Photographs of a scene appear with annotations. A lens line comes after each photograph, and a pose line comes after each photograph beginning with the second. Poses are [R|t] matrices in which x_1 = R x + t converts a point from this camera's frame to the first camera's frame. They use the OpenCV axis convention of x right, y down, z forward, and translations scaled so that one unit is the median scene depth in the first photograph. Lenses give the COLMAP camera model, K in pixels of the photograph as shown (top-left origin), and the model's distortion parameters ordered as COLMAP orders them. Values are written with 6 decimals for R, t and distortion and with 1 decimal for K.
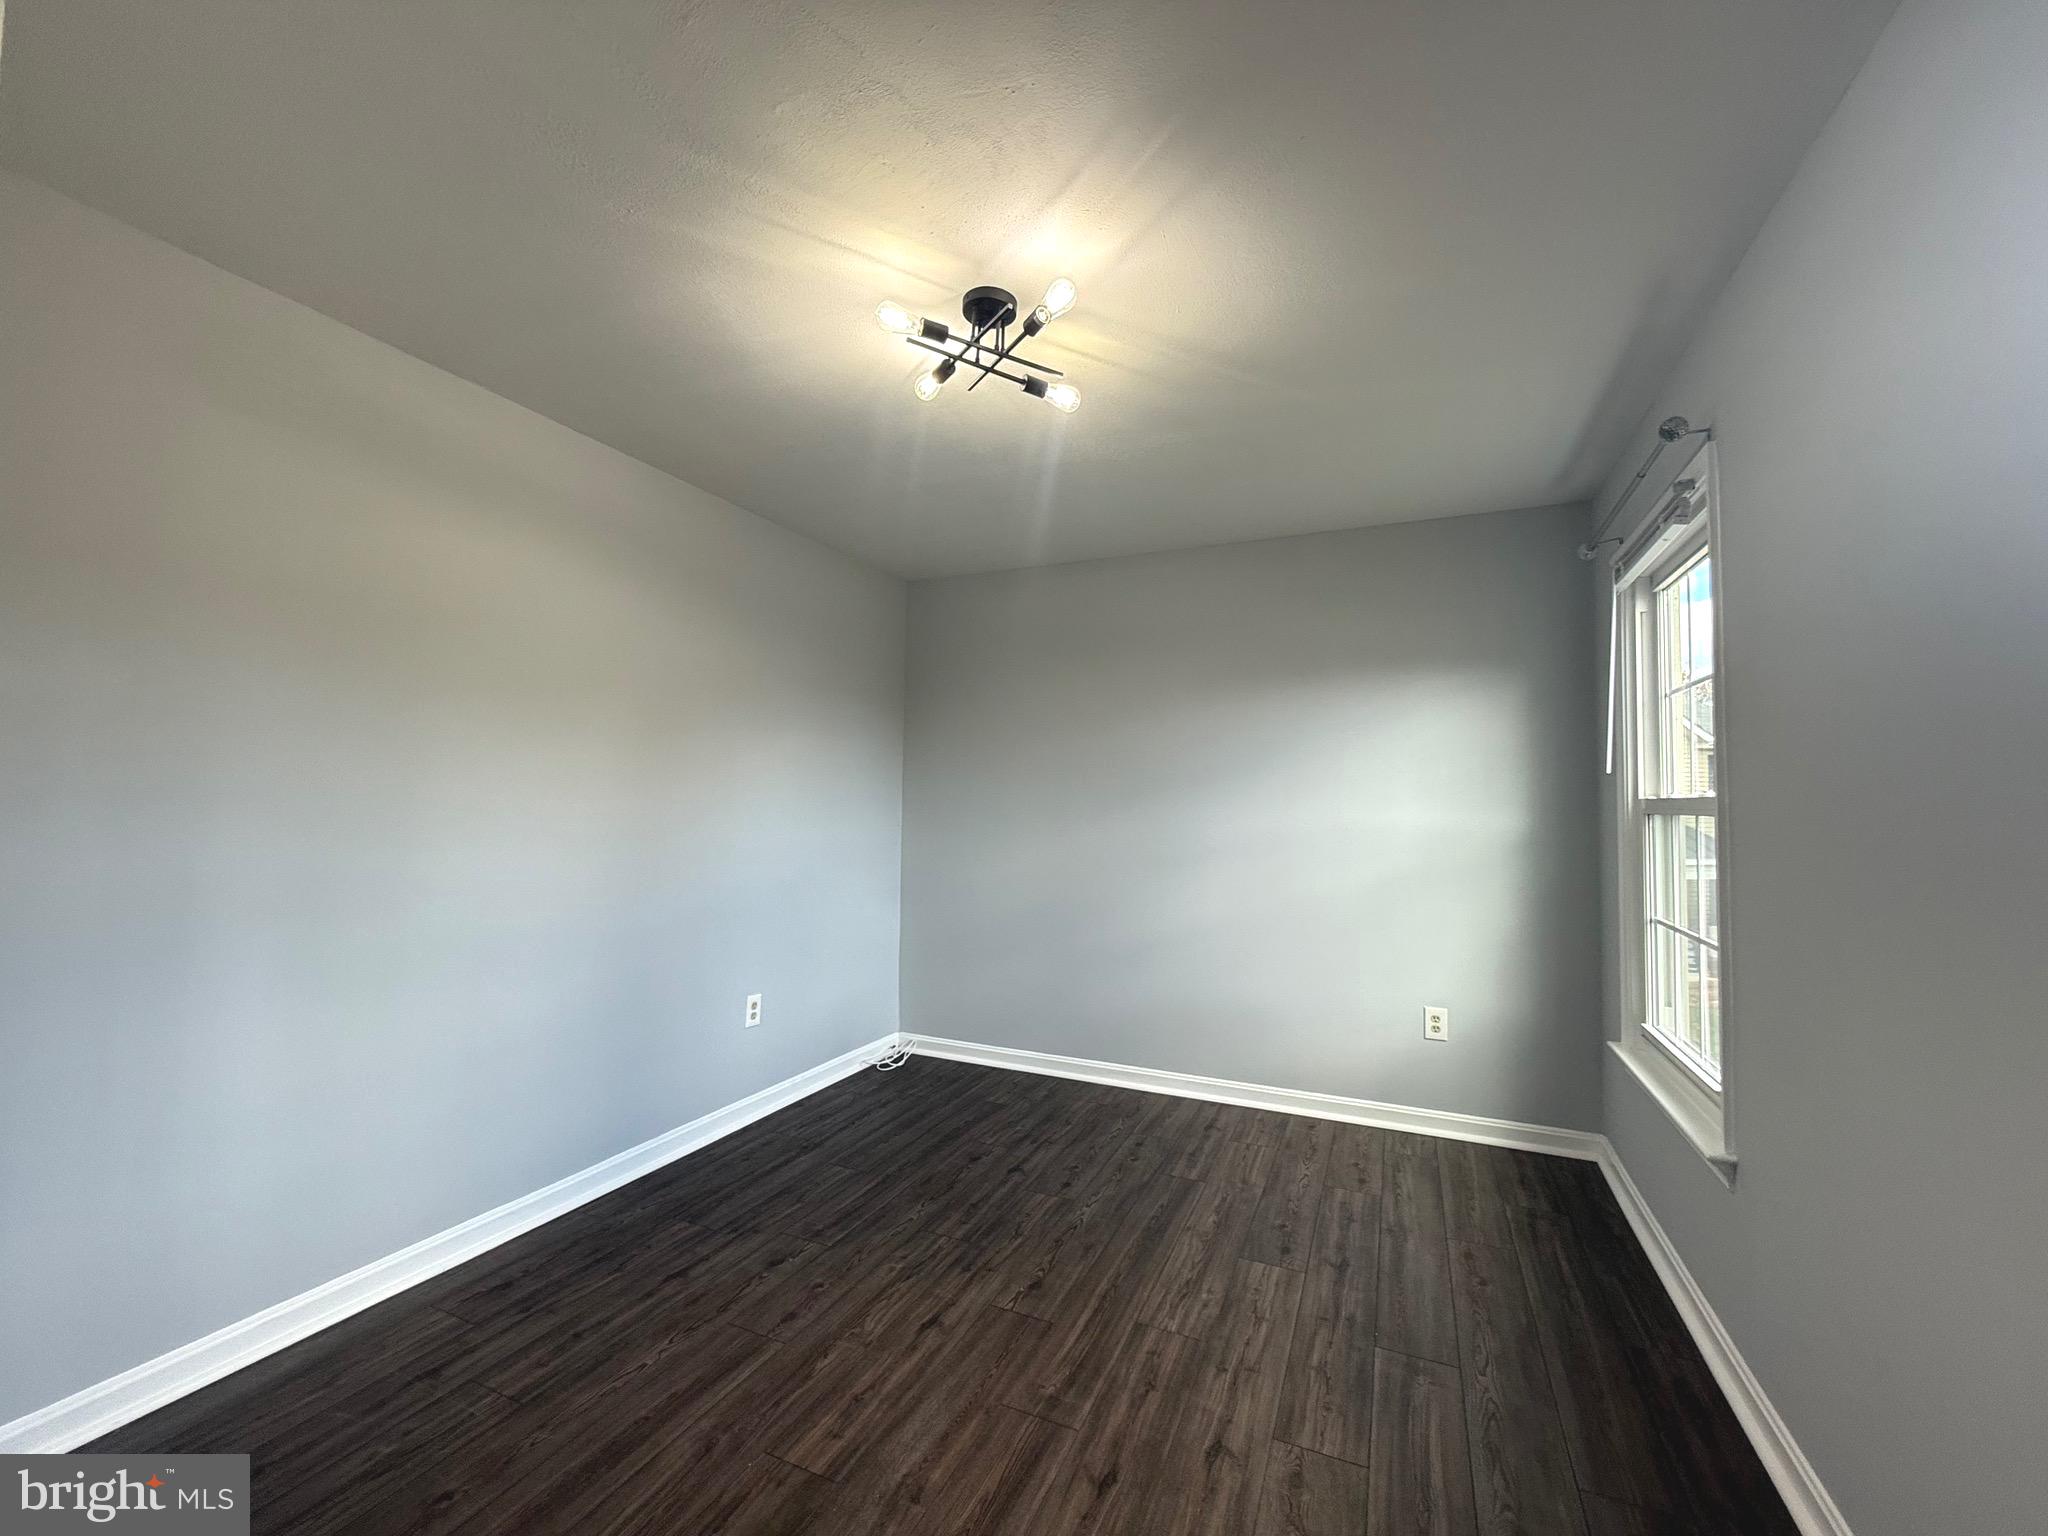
lens RADIAL K [[822.9, 0, 1031.5], [0, 822.9, 775.1], [0, 0, 1]] dist [0.000598, -0.000194]
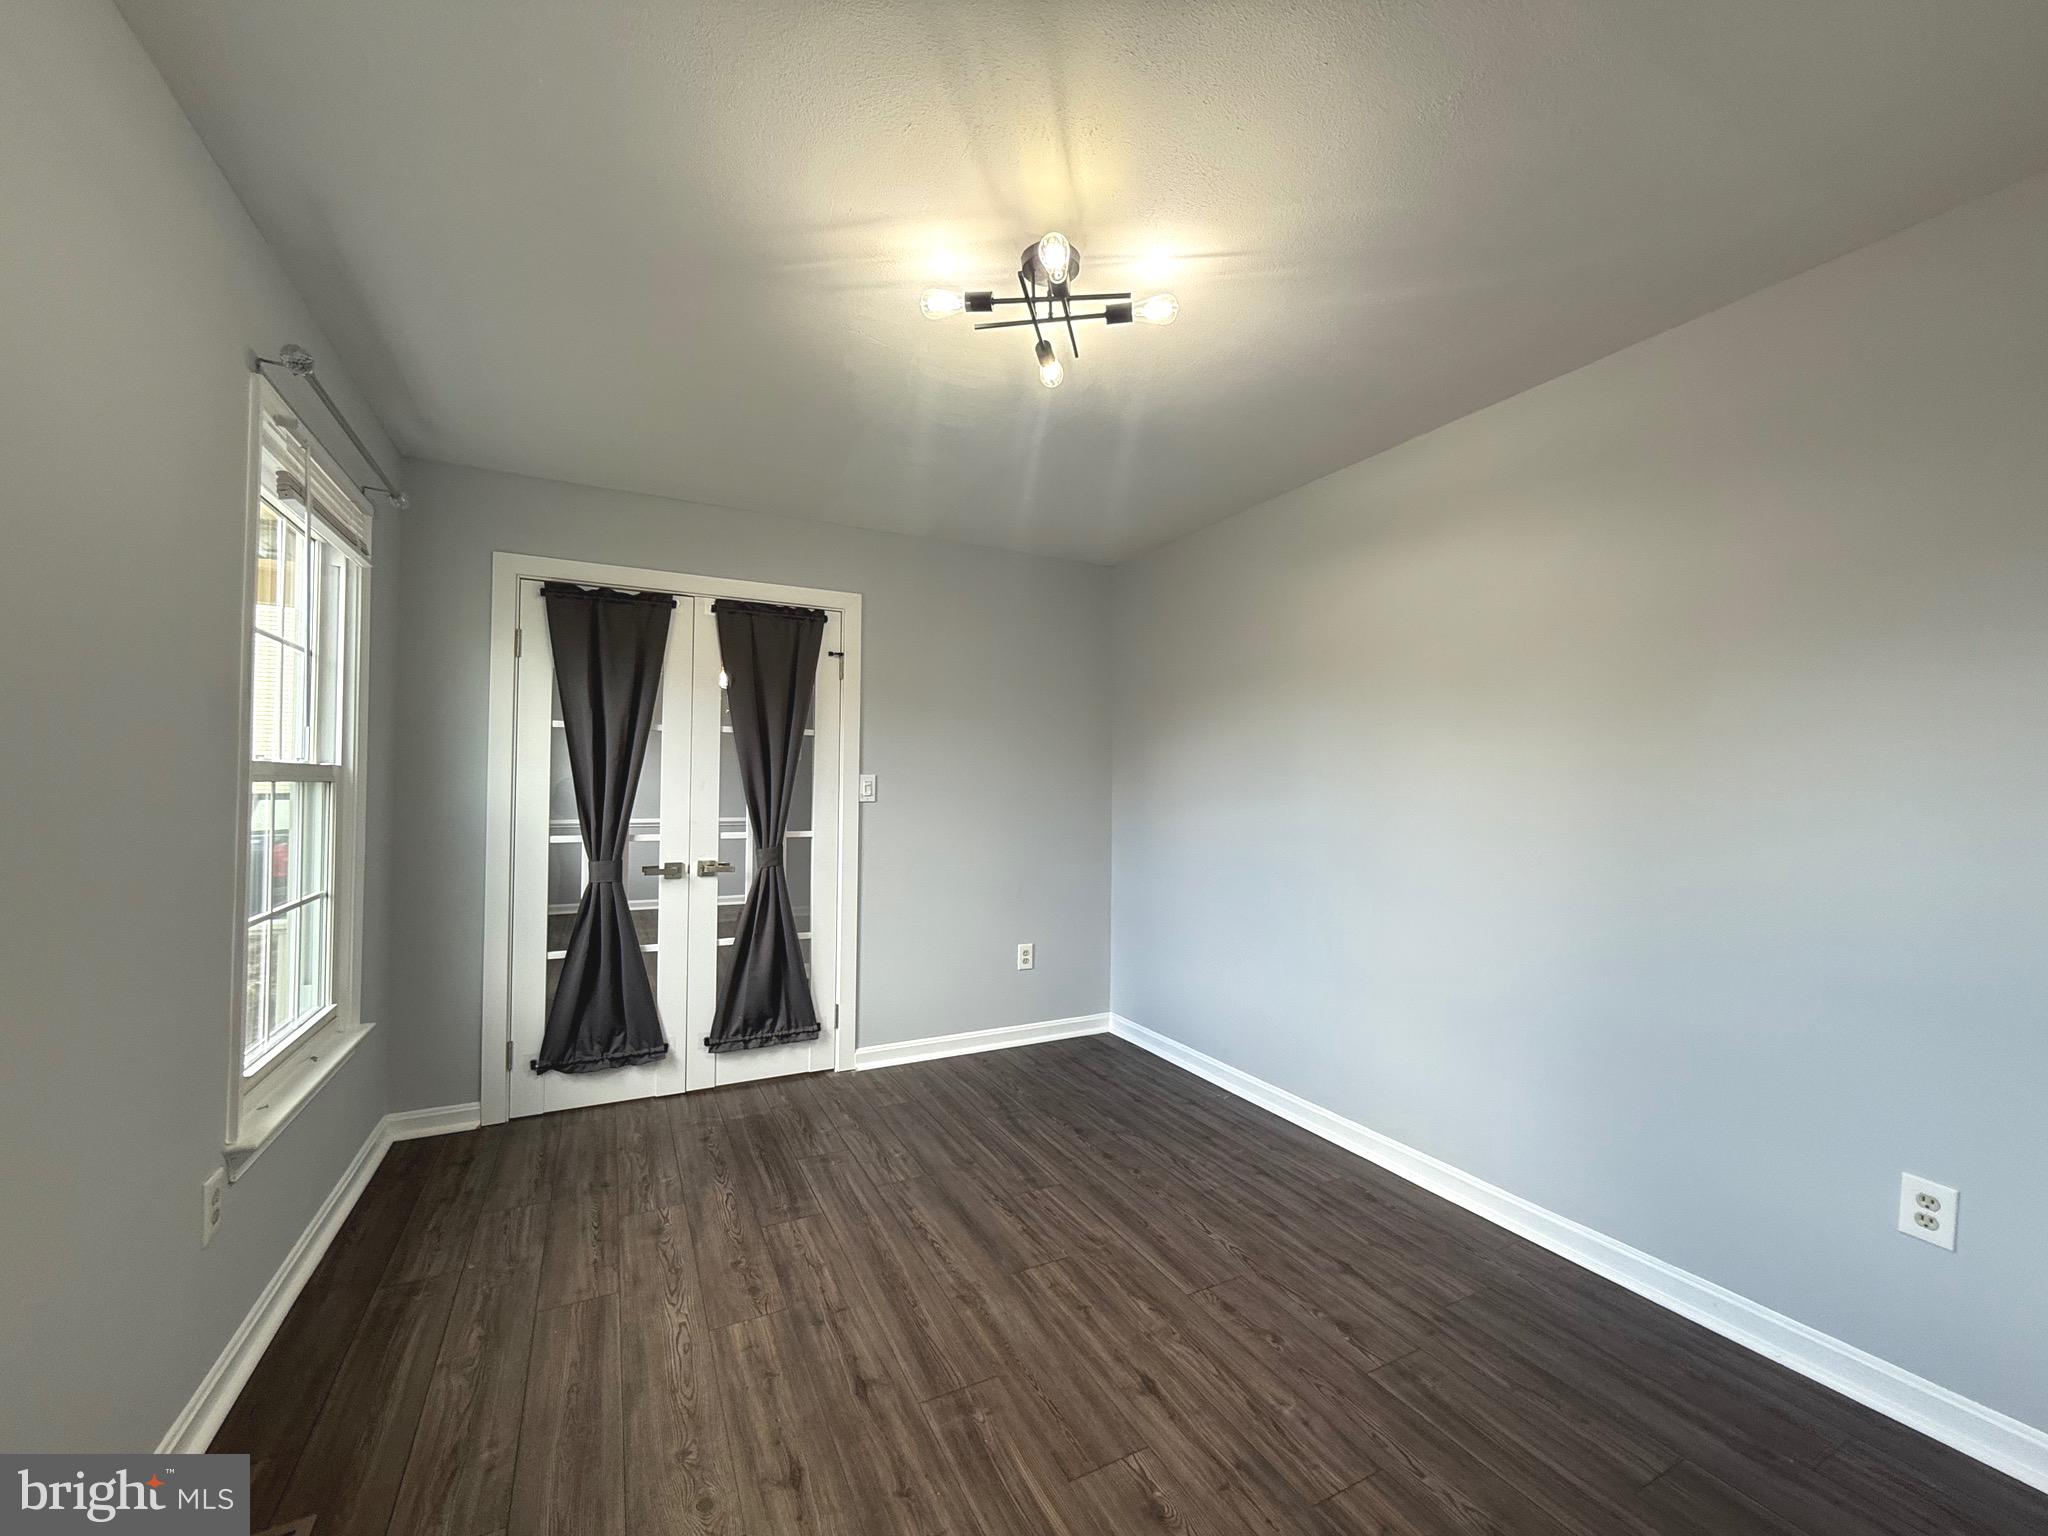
lens RADIAL K [[822.9, 0, 1031.5], [0, 822.9, 775.1], [0, 0, 1]] dist [0.000598, -0.000194]
pose [[-0.624849, -0.028265, -0.780234, 0.729581], [0.015355, 0.998706, -0.048477, 0.071046], [0.780595, -0.042271, -0.623606, 1.652056]]
